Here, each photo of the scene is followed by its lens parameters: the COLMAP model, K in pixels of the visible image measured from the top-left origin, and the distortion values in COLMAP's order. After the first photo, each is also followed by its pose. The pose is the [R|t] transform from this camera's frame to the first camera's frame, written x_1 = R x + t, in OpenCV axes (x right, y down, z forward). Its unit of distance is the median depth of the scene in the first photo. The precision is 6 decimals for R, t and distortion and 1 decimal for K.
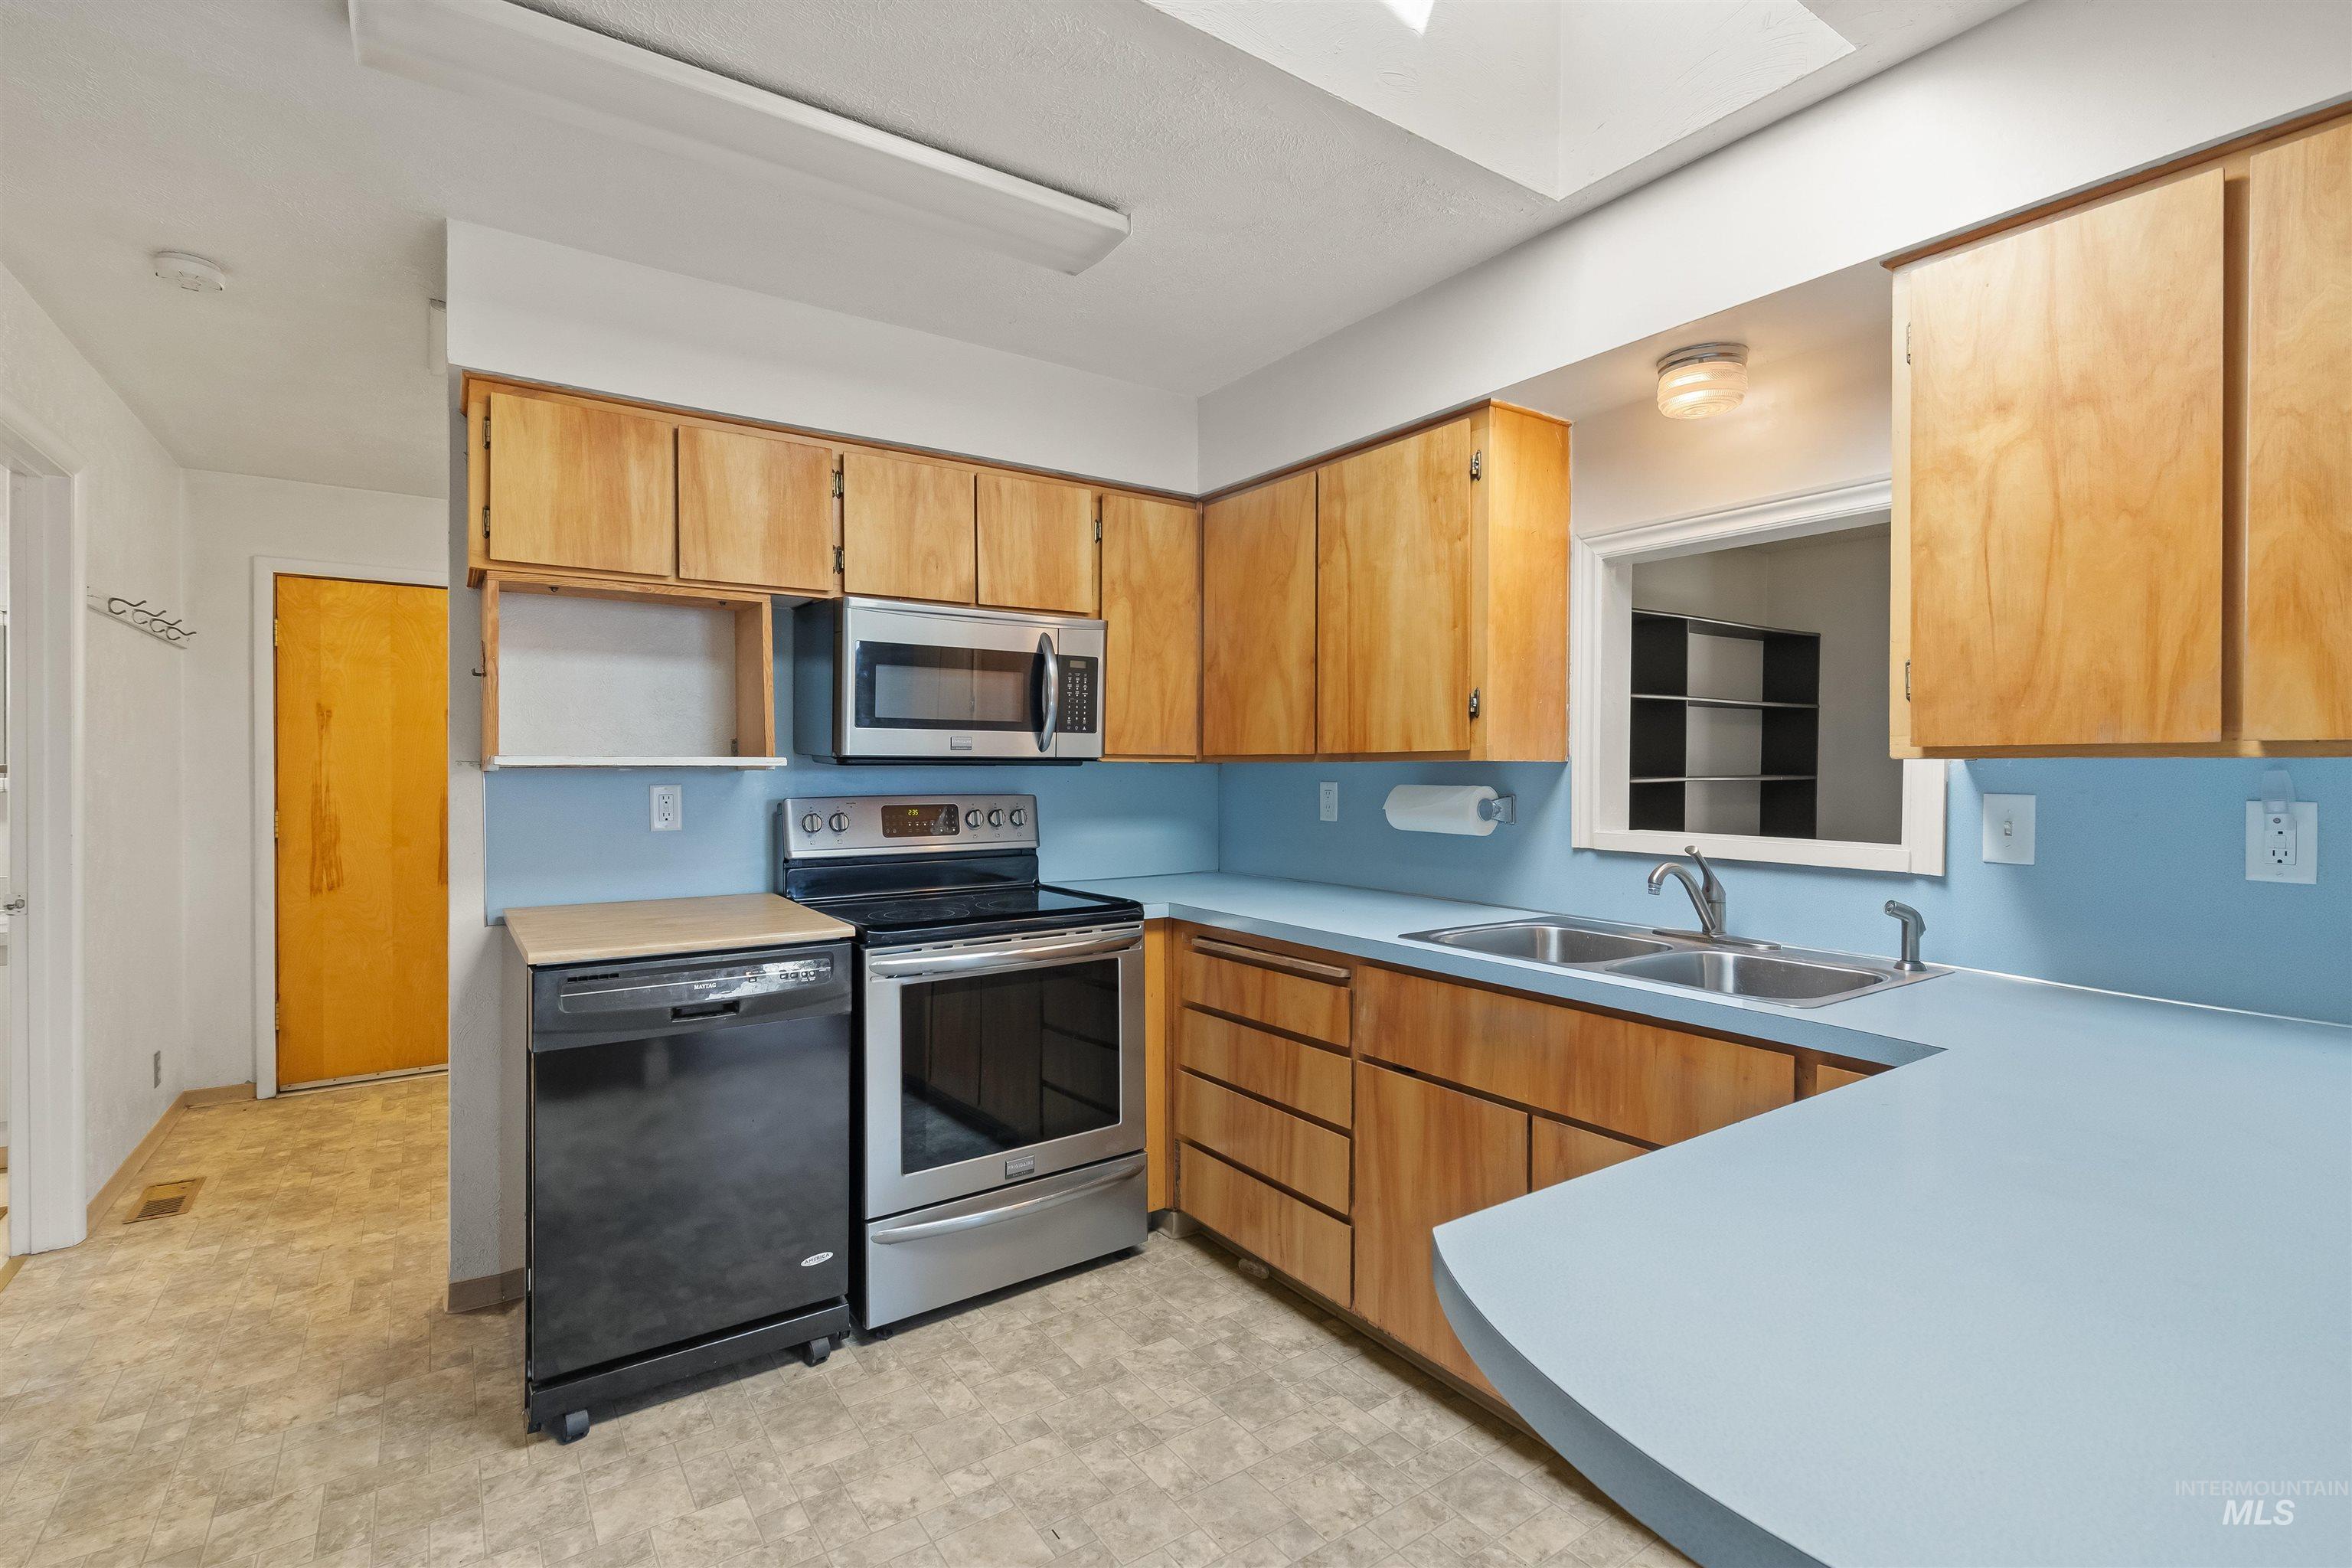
lens RADIAL K [[1051.7, 0, 1175.0], [0, 1051.7, 776.1], [0, 0, 1]] dist [-0.002024, -0.000113]
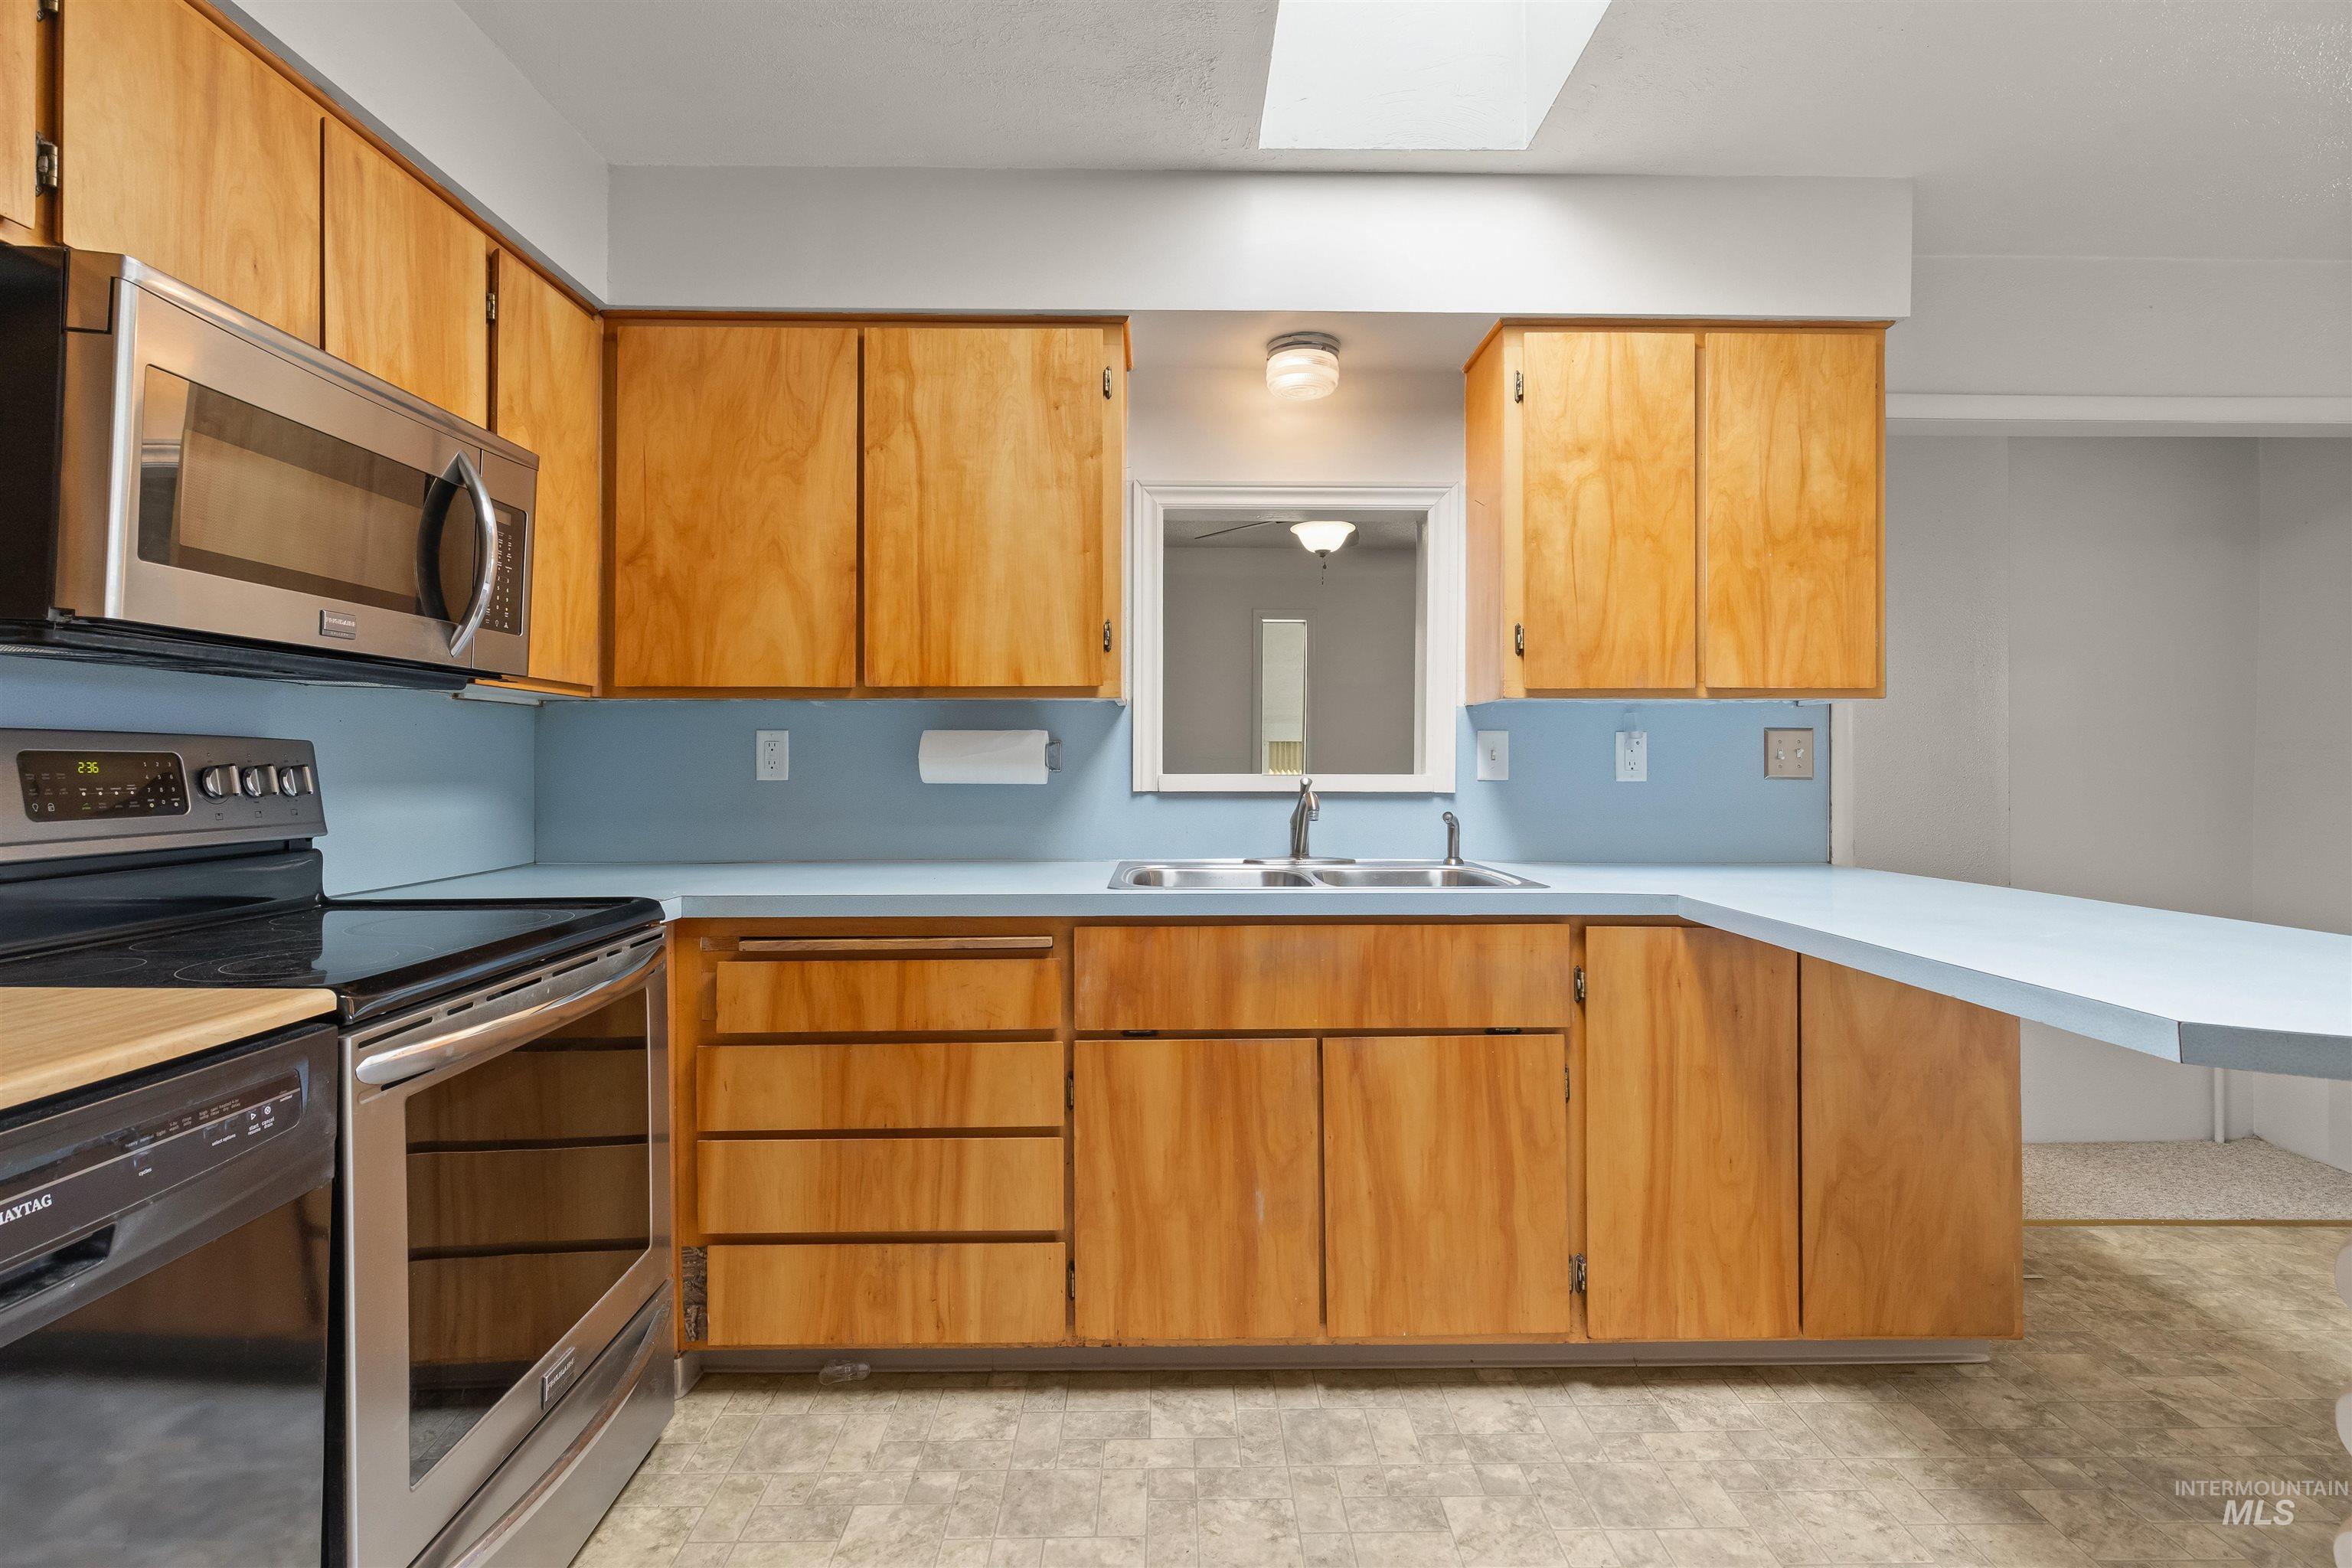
lens RADIAL K [[1063.6, 0, 1167.1], [0, 1063.6, 756.2], [0, 0, 1]] dist [0.000122, -0.000357]
pose [[0.564864, 0.004382, 0.825173, -0.469622], [0.007088, 0.999923, -0.010162, 0.048144], [-0.825154, 0.011589, 0.564789, 0.431270]]
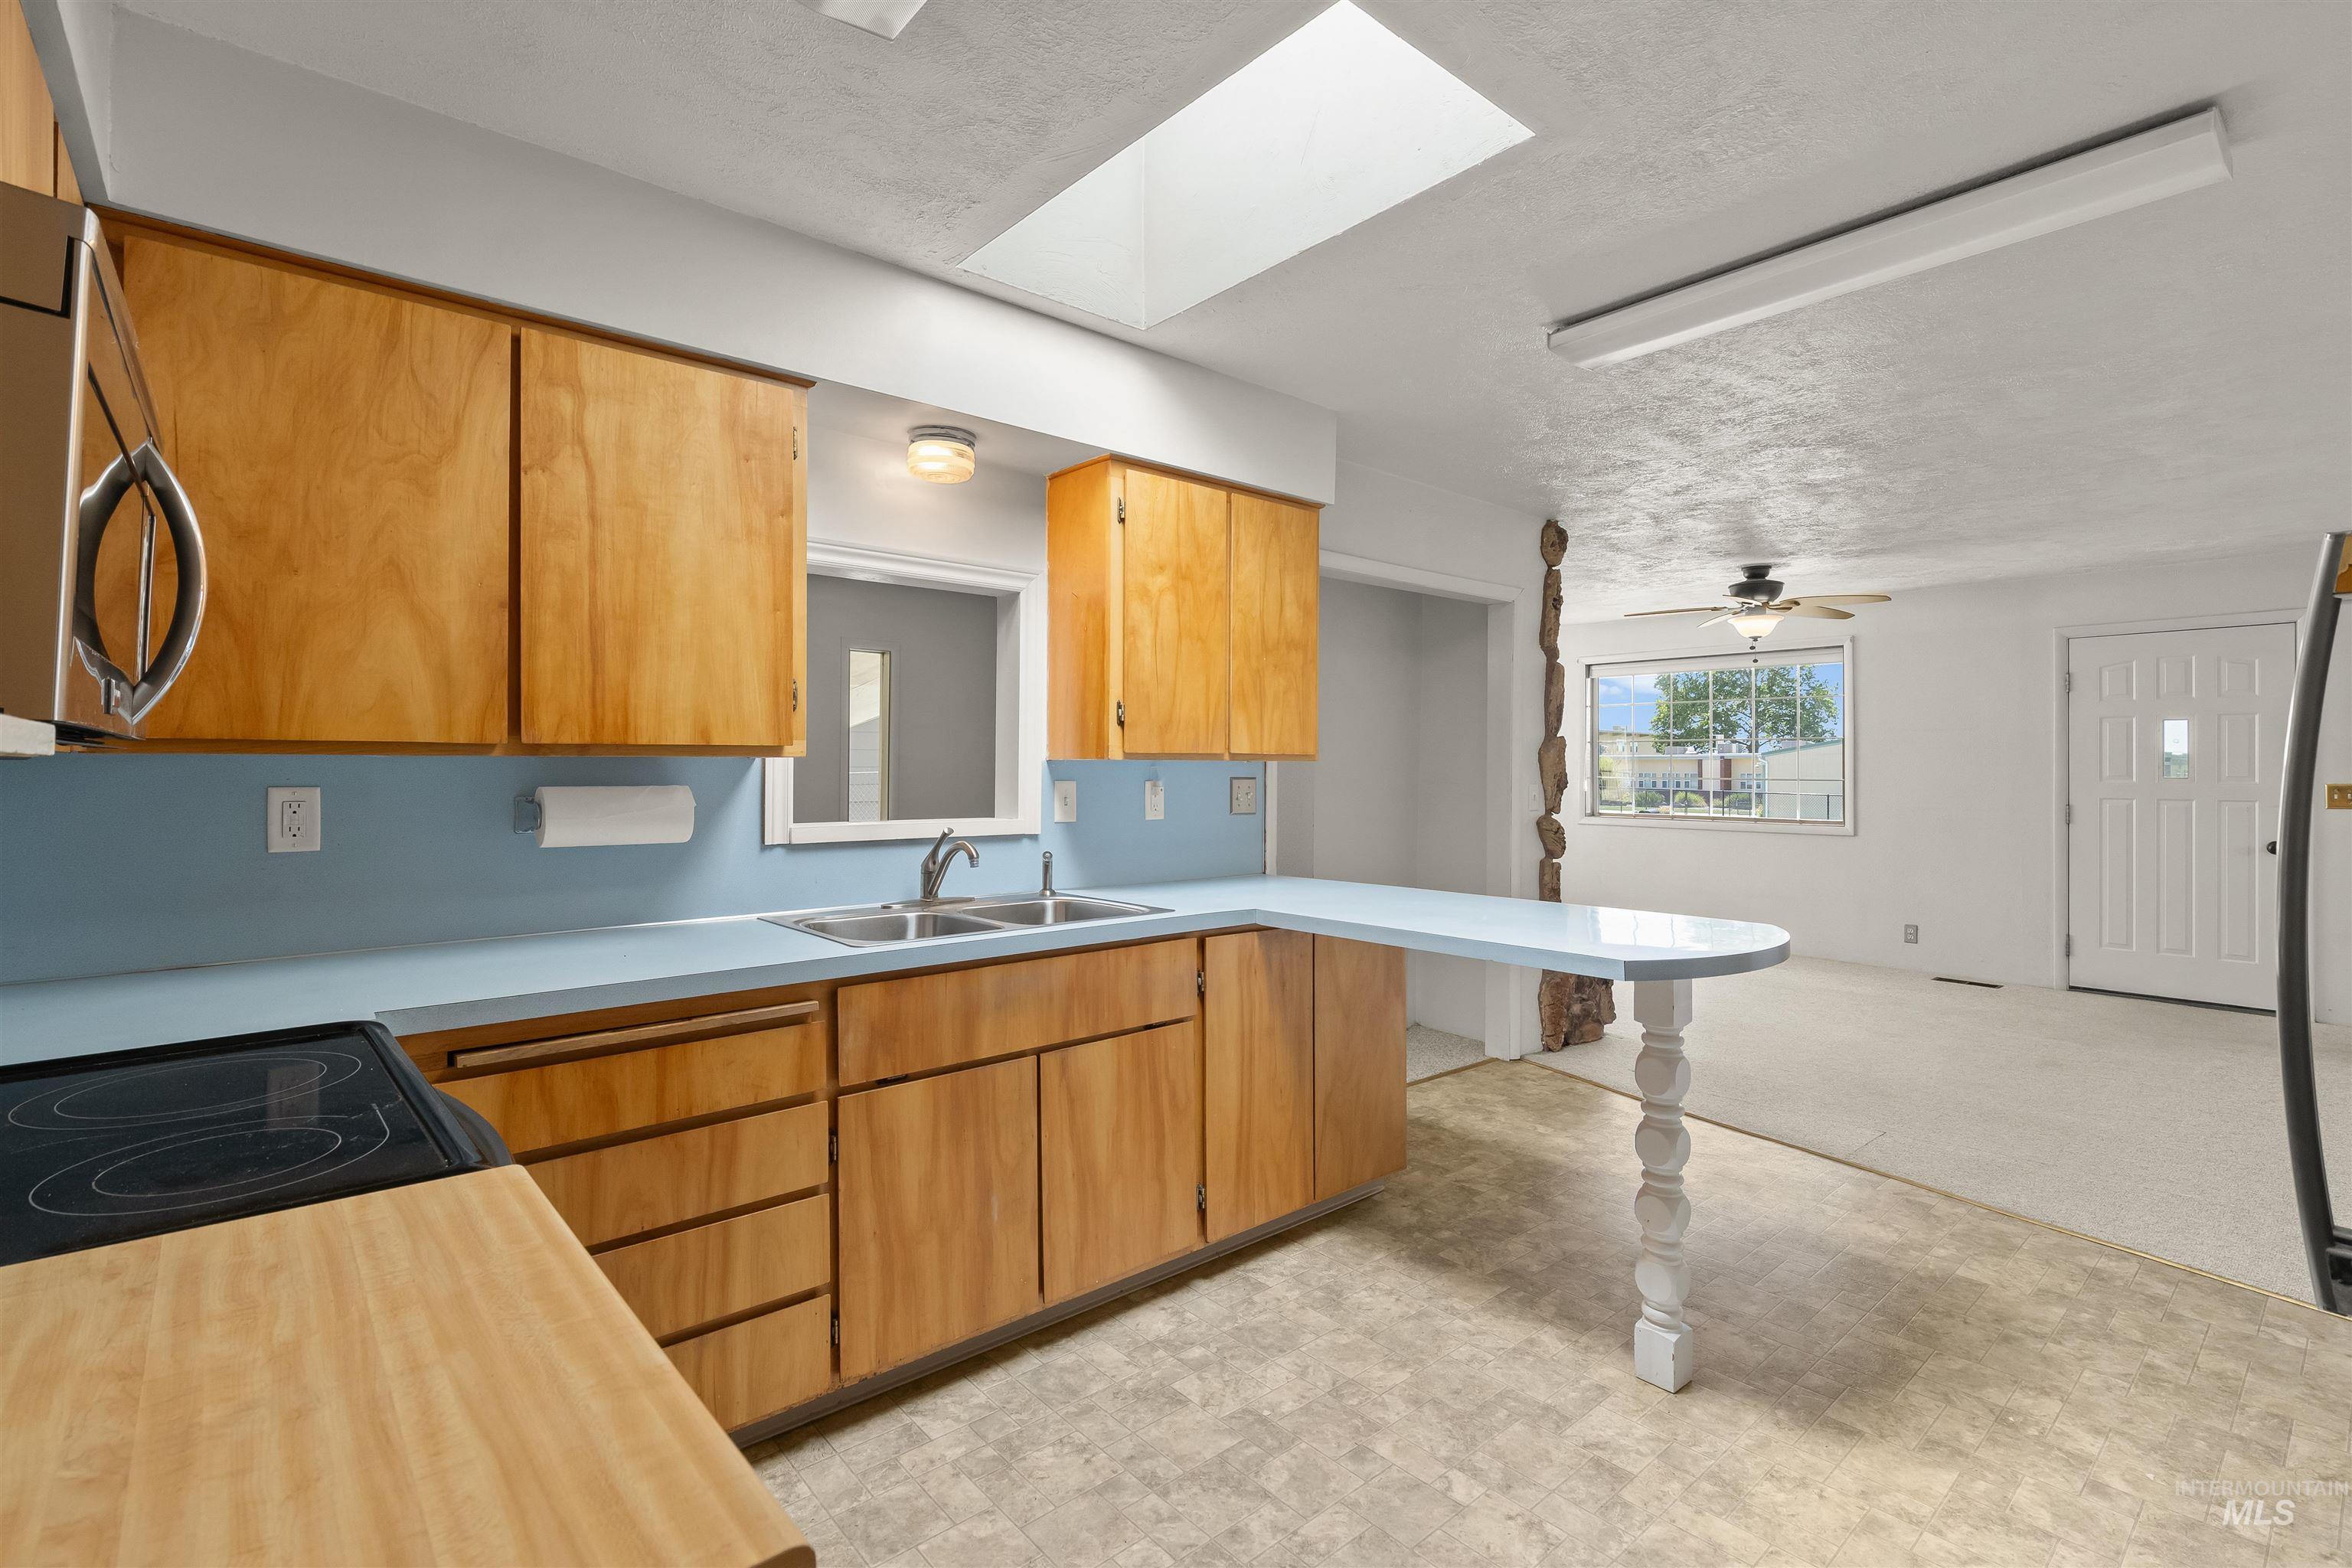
lens RADIAL K [[1077.4, 0, 1154.8], [0, 1077.4, 769.5], [0, 0, 1]] dist [-0.001818, -0.000601]
pose [[-0.089011, -0.003700, 0.996024, -0.711436], [0.006652, 0.999969, 0.004309, -0.005548], [-0.996008, 0.007010, -0.088984, 0.777152]]
